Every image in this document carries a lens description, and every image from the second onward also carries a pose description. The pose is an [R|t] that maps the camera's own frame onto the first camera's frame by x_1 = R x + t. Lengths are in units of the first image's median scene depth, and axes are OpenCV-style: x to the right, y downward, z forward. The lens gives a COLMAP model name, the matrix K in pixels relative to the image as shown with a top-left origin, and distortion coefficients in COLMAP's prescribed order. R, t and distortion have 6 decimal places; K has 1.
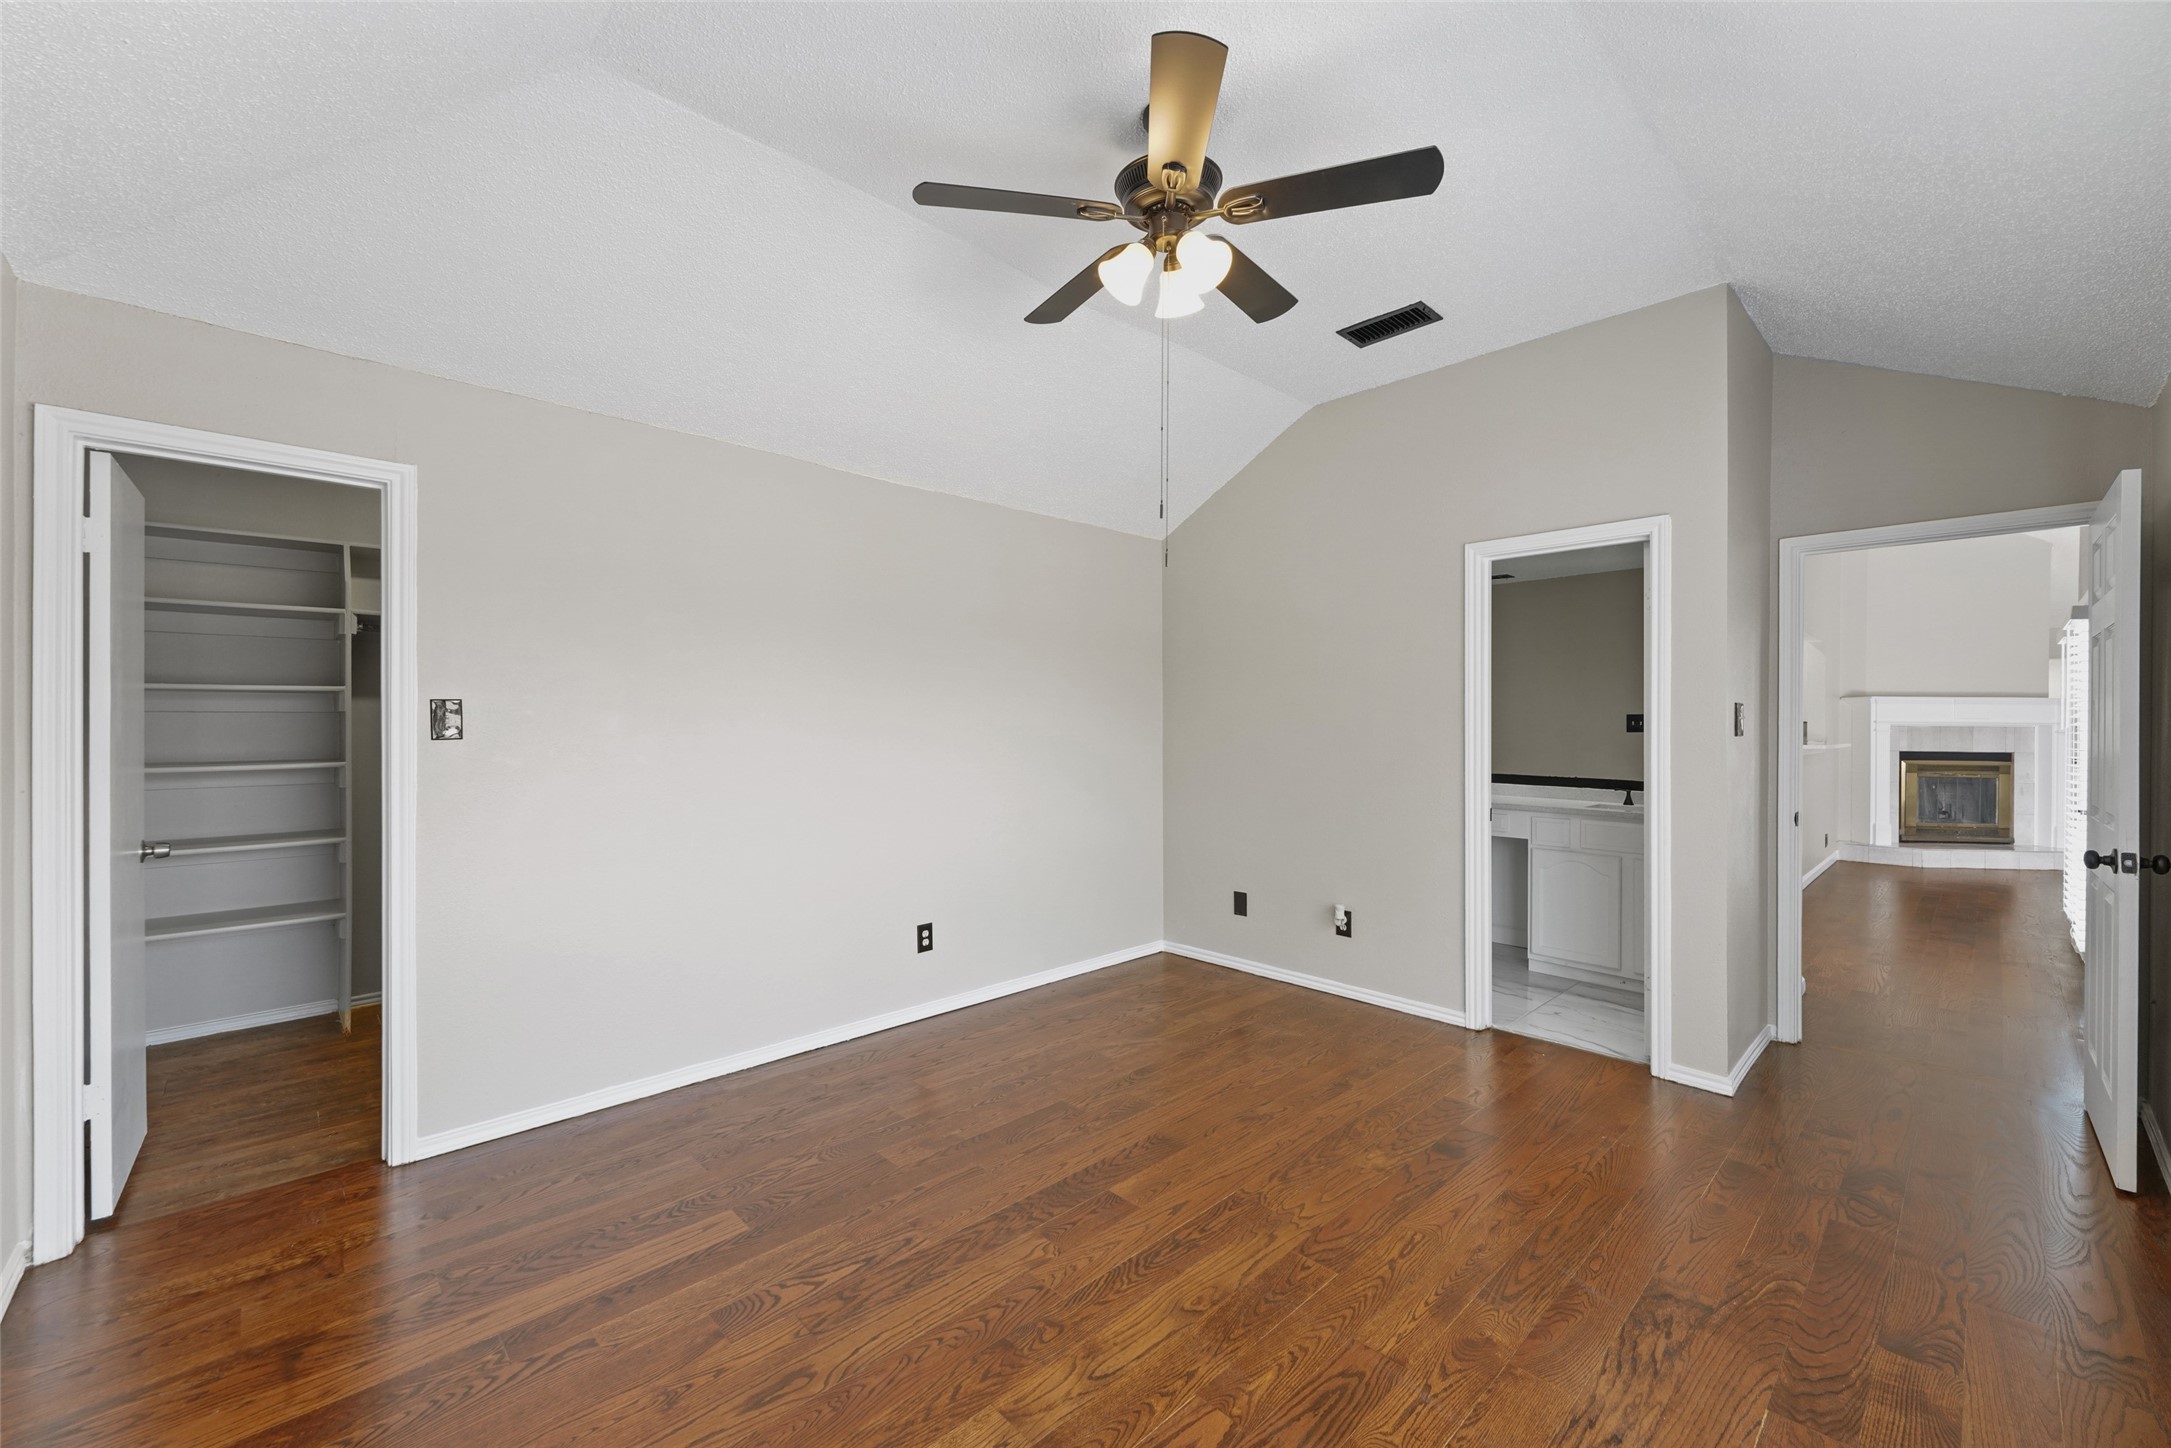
lens RADIAL K [[877.4, 0, 1085.1], [0, 877.4, 721.9], [0, 0, 1]] dist [0.010026, -0.002566]
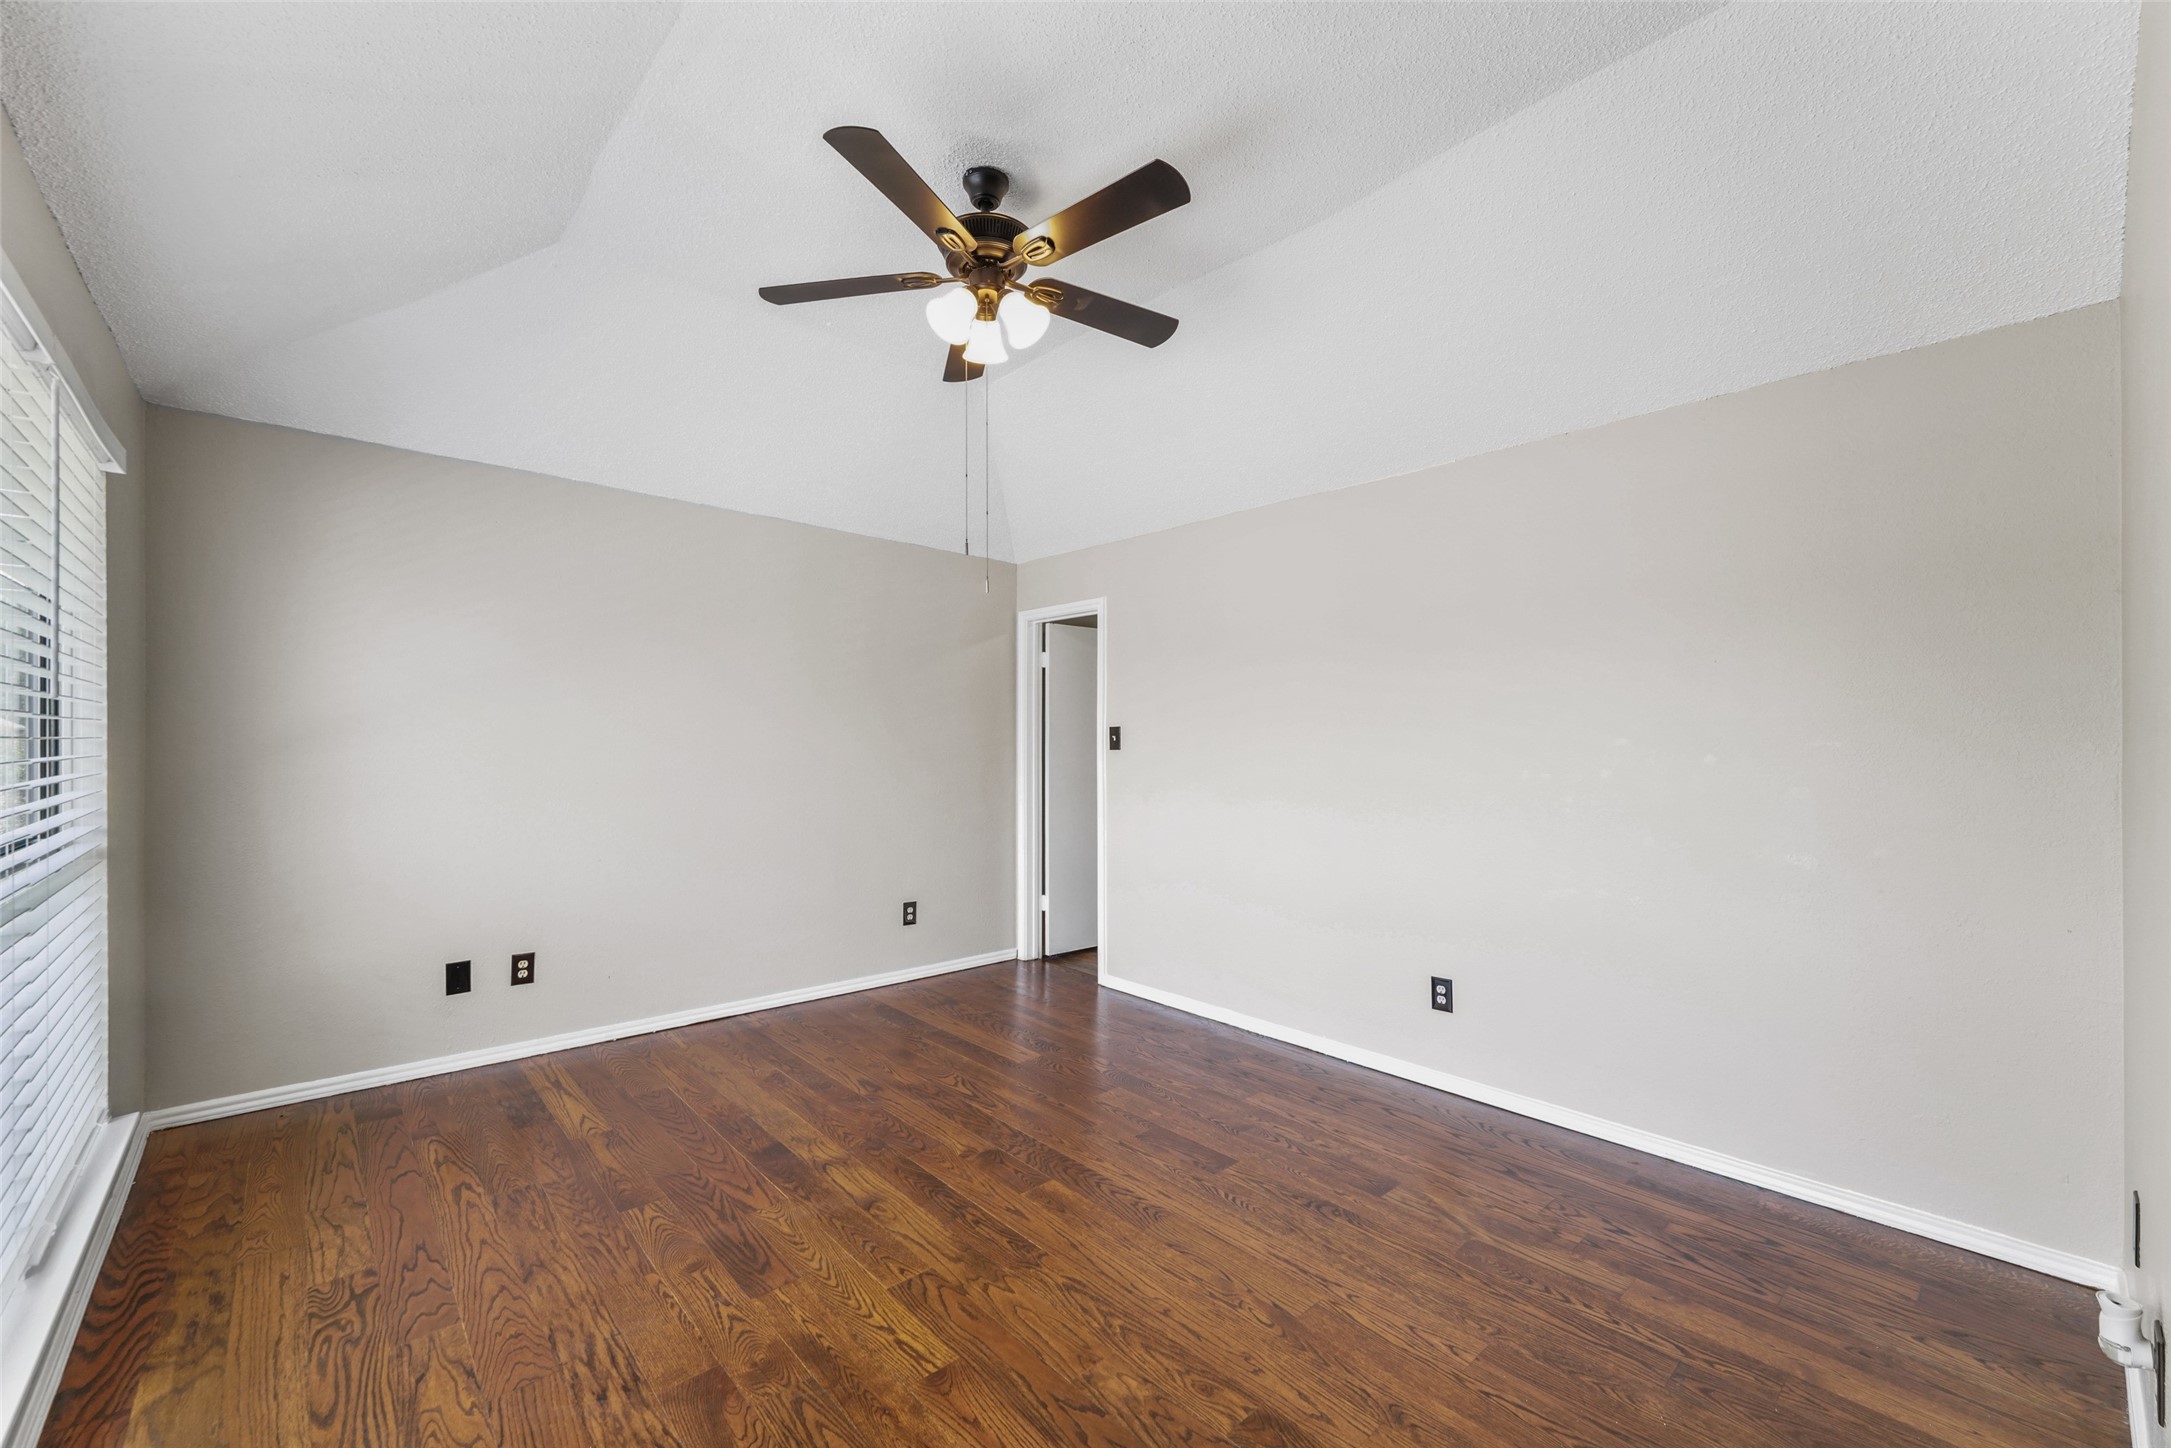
lens RADIAL K [[877.4, 0, 1084.8], [0, 877.4, 734.8], [0, 0, 1]] dist [0.010026, -0.002566]
pose [[-0.038105, -0.009104, -0.999232, 1.247136], [-0.003789, 0.999953, -0.008966, -0.004949], [0.999267, 0.003444, -0.038138, 1.213730]]
